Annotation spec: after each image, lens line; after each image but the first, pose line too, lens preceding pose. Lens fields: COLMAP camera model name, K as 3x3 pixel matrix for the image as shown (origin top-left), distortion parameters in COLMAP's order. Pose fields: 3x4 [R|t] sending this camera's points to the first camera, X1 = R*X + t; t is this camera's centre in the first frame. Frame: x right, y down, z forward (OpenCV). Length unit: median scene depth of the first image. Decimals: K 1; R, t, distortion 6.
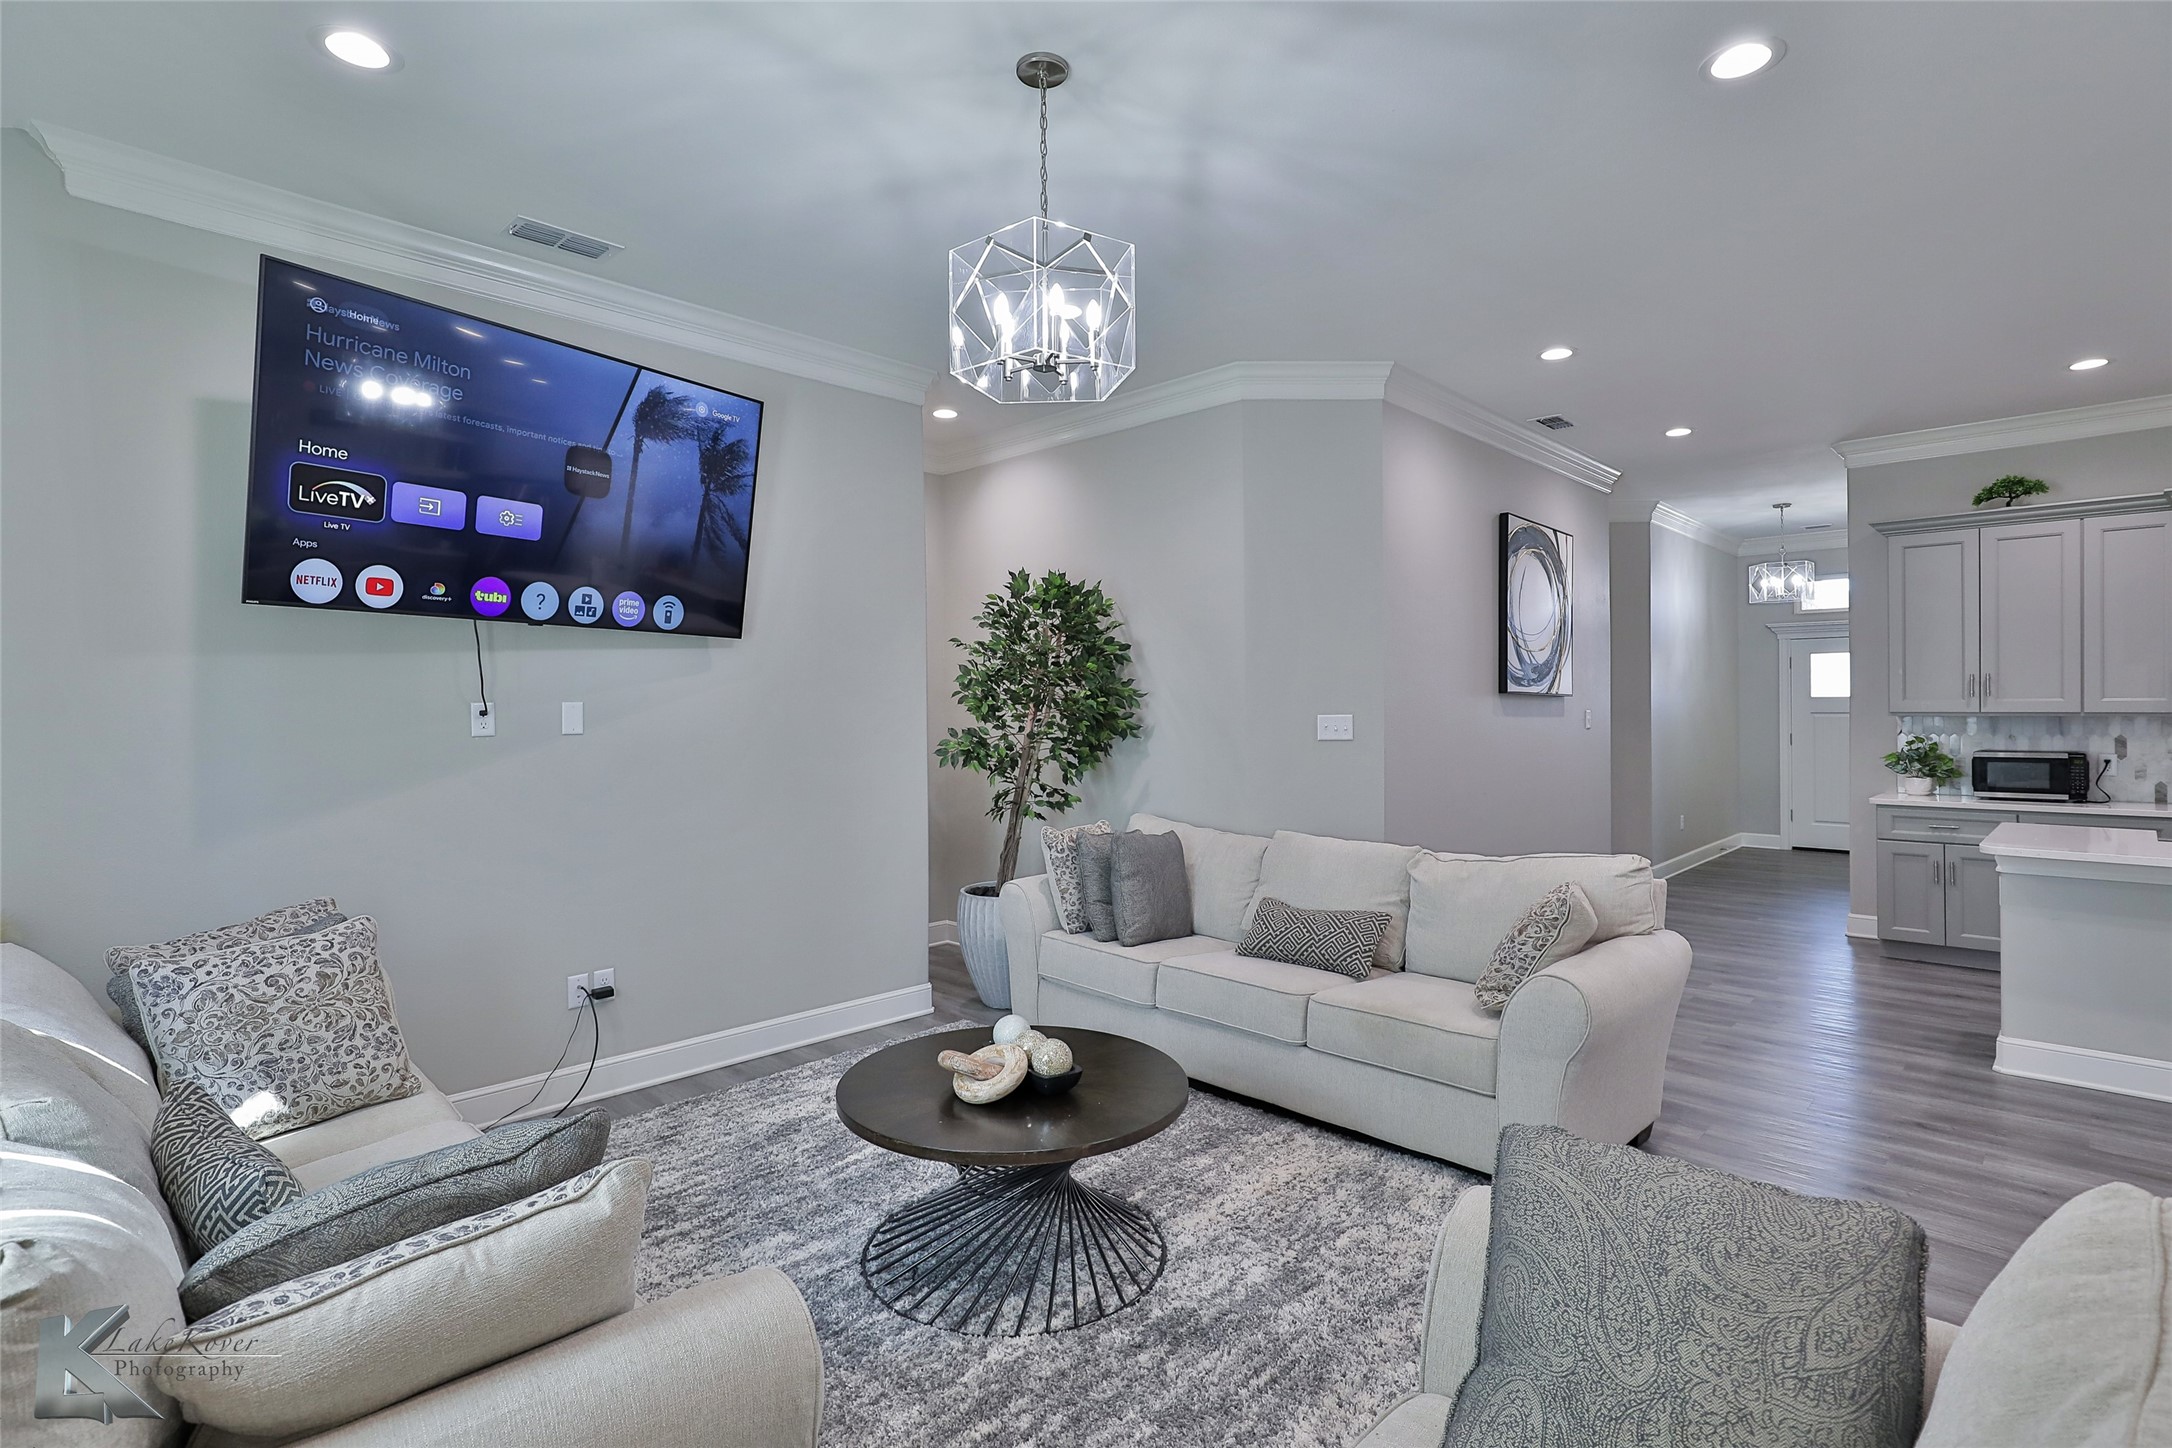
lens RADIAL K [[1053.4, 0, 1084.4], [0, 1053.4, 717.6], [0, 0, 1]] dist [-0.011776, 0.002169]
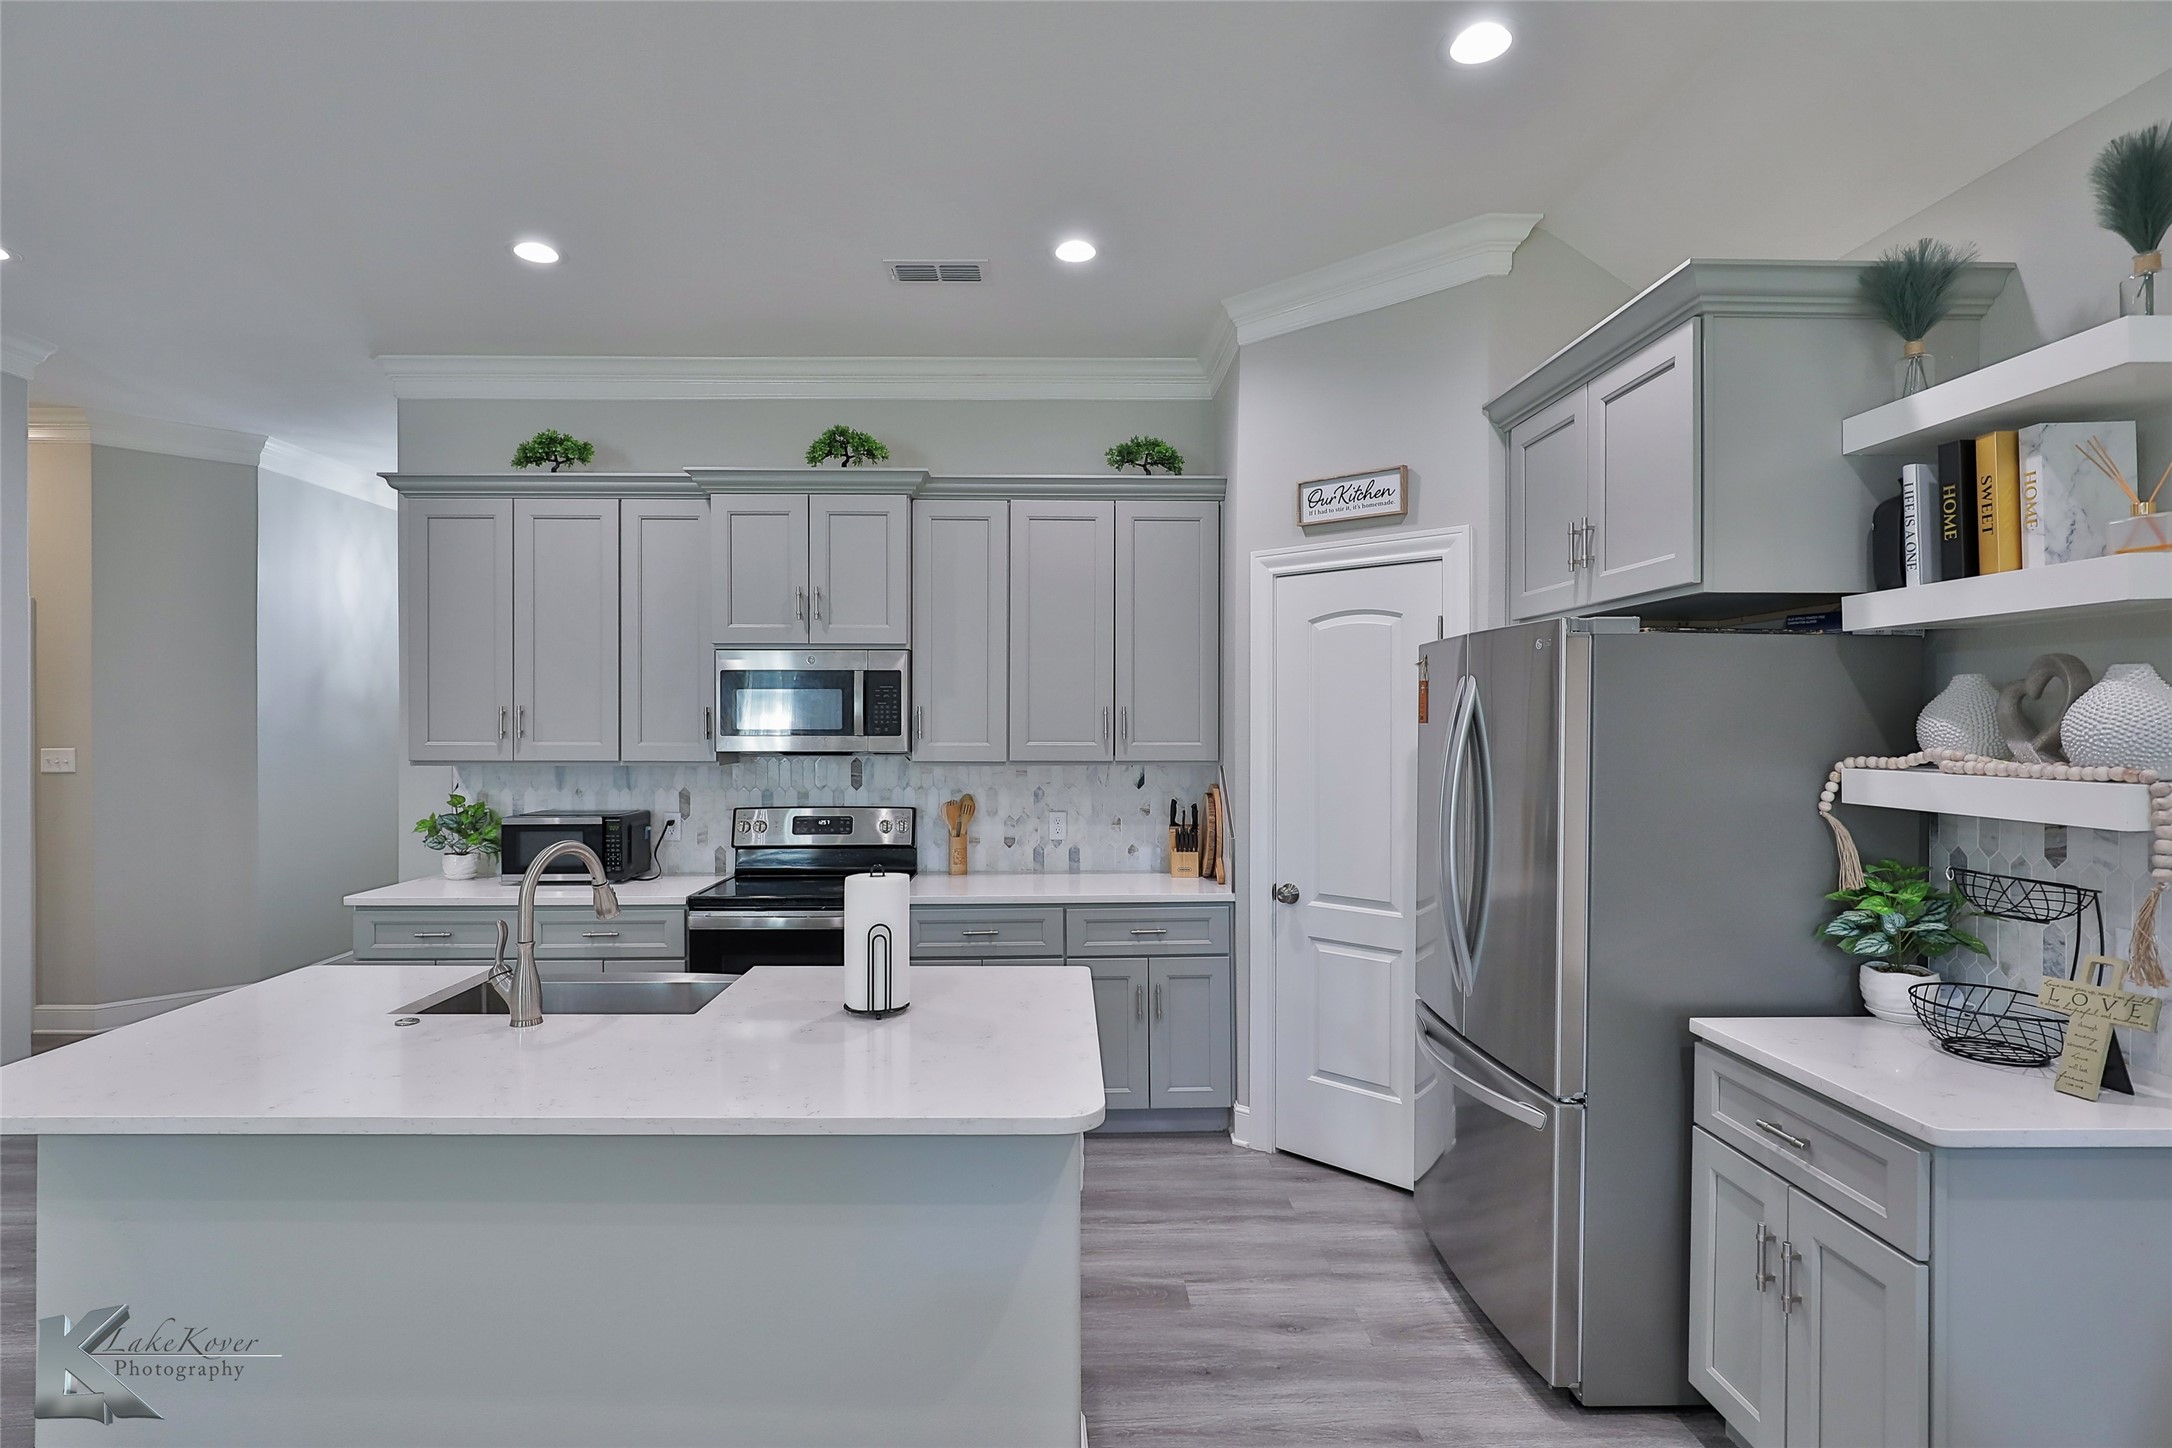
lens RADIAL K [[1053.4, 0, 1081.9], [0, 1053.4, 723.3], [0, 0, 1]] dist [-0.011776, 0.002169]
pose [[0.707039, 0.002004, 0.707172, 0.634395], [0.004743, 0.999960, -0.007576, -0.023167], [-0.707159, 0.008711, 0.707001, 0.233965]]
